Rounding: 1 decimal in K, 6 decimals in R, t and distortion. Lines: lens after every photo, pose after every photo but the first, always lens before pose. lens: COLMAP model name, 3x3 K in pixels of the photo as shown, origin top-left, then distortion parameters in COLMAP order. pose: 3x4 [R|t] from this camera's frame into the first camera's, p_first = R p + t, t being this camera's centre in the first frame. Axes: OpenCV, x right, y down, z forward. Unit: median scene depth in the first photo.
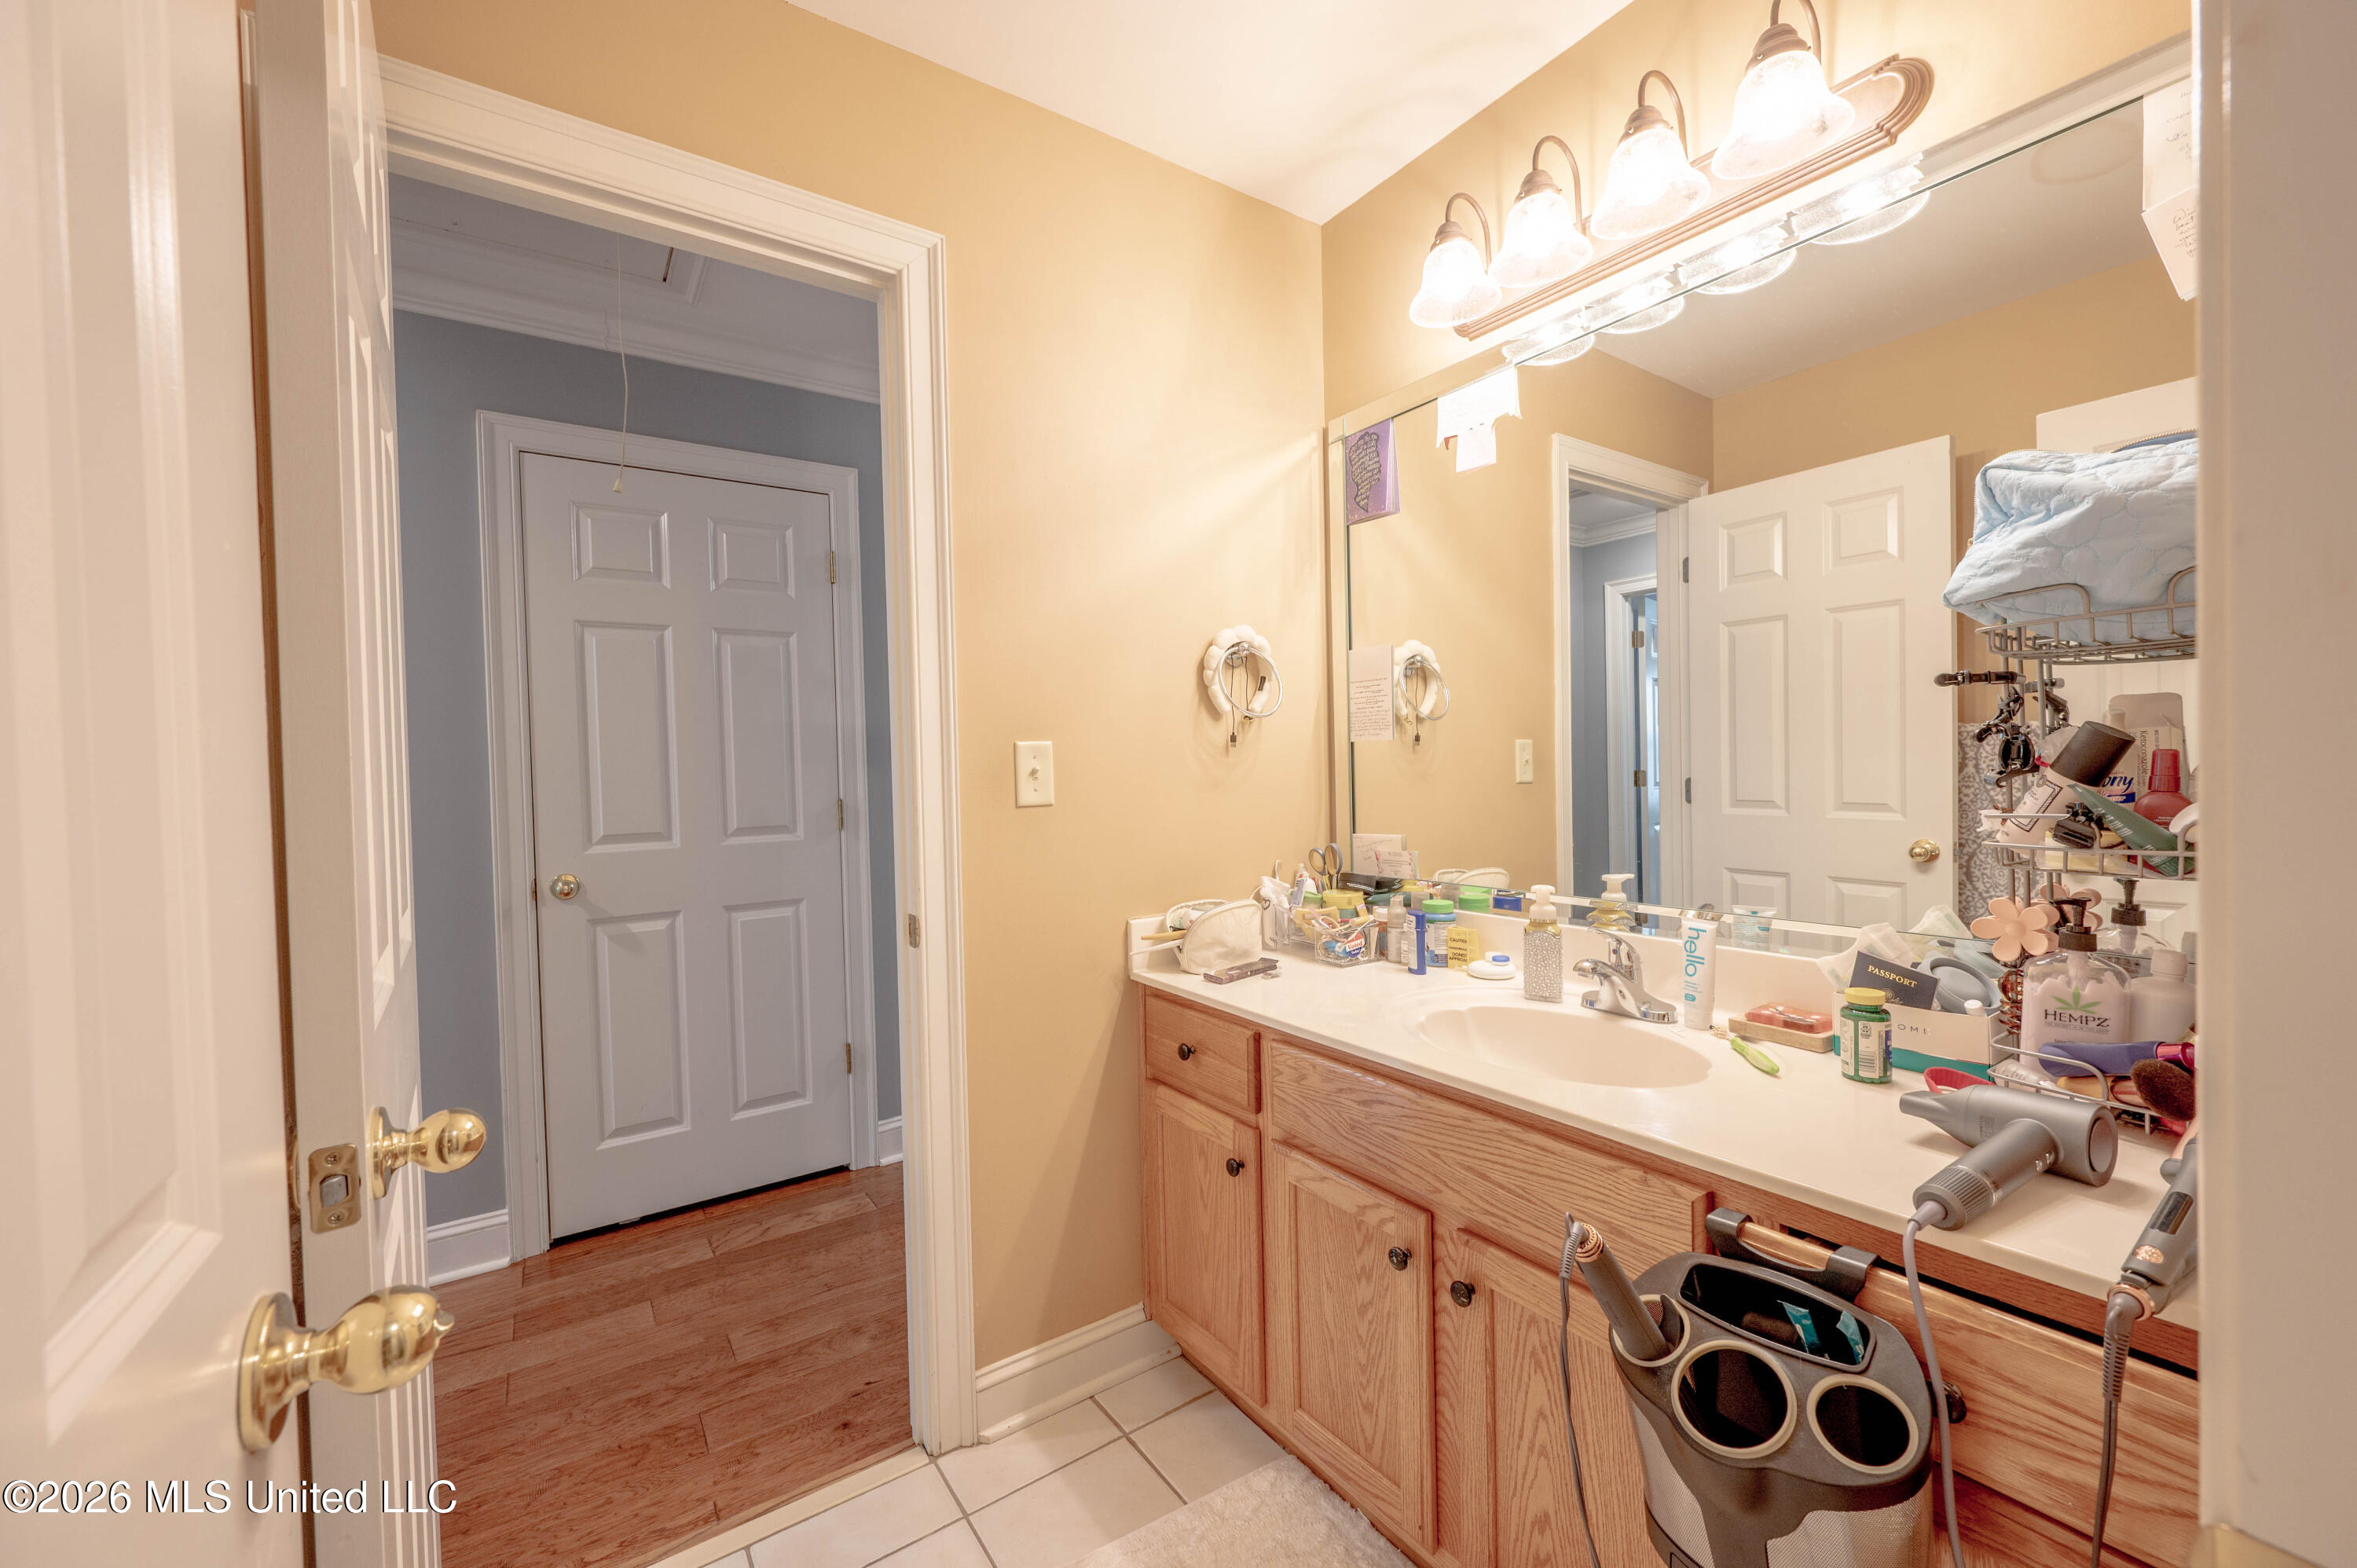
lens RADIAL K [[926.2, 0, 1185.9], [0, 926.2, 781.4], [0, 0, 1]] dist [-0.001500, 0.000962]
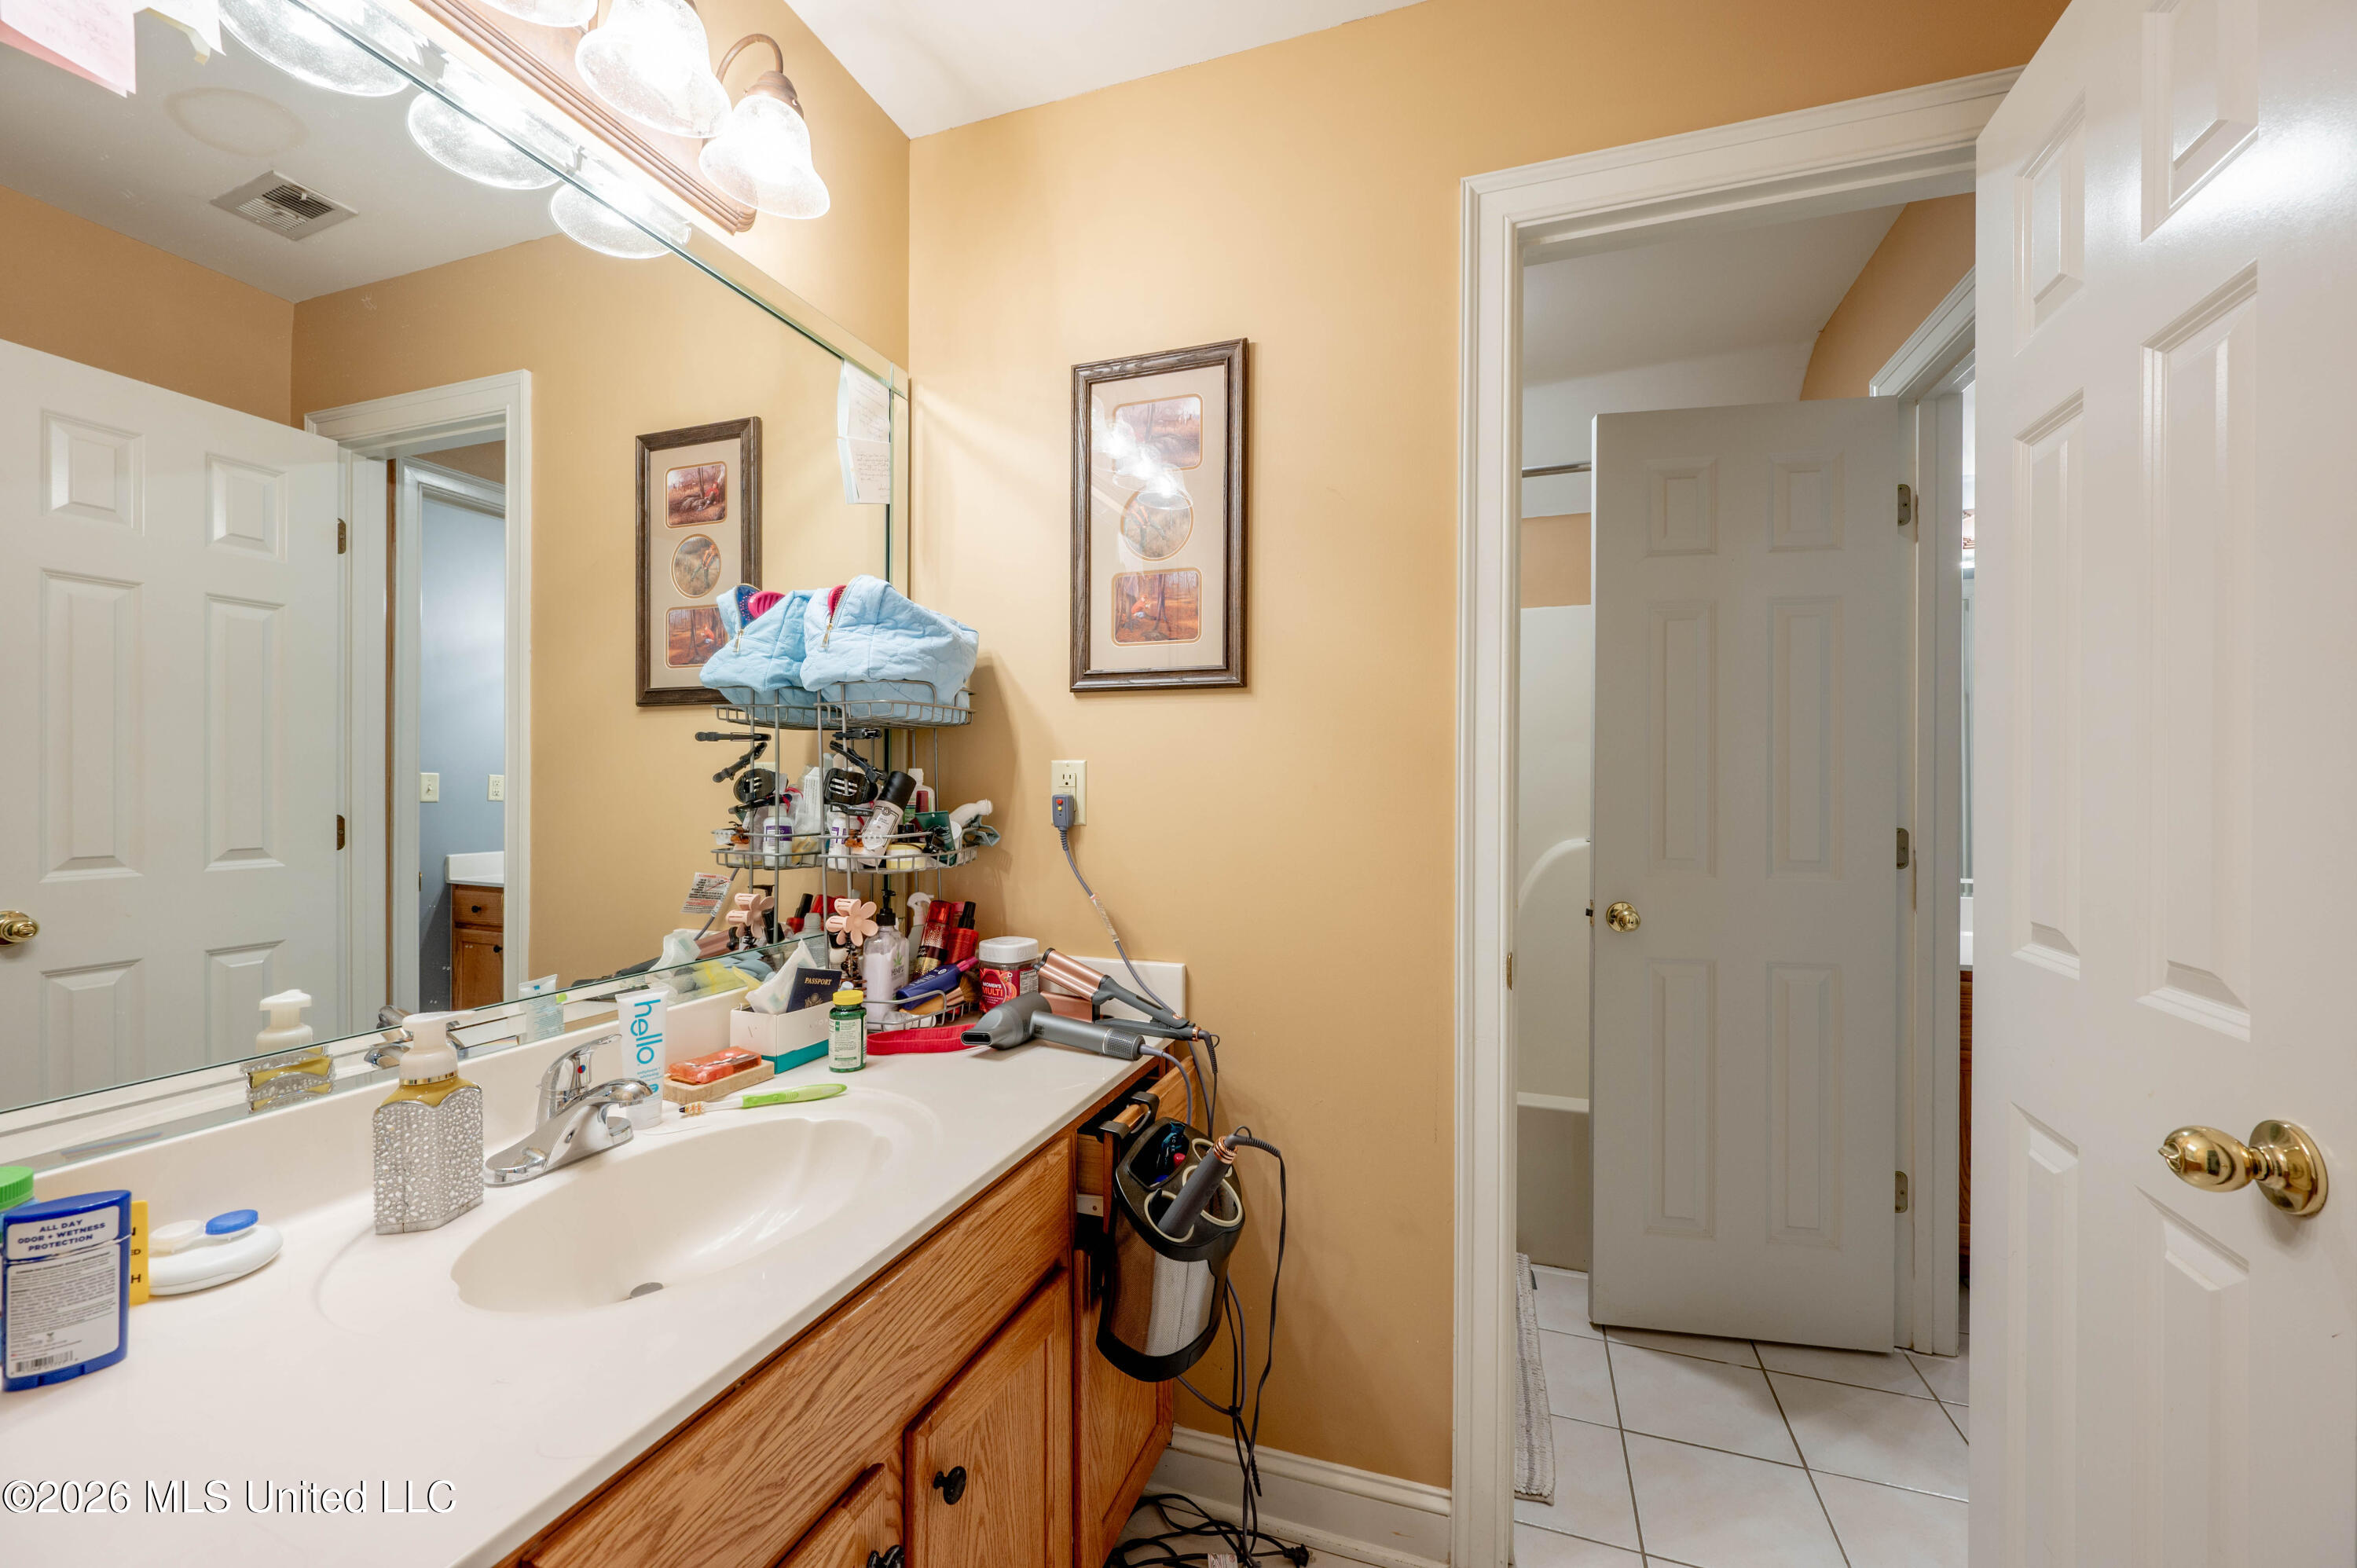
lens RADIAL K [[926.2, 0, 1185.9], [0, 926.2, 781.4], [0, 0, 1]] dist [-0.001500, 0.000962]
pose [[-0.585304, 0.020792, 0.810548, -0.247393], [0.012545, 0.999784, -0.016588, -0.008640], [-0.810717, 0.000459, -0.585438, 0.711064]]
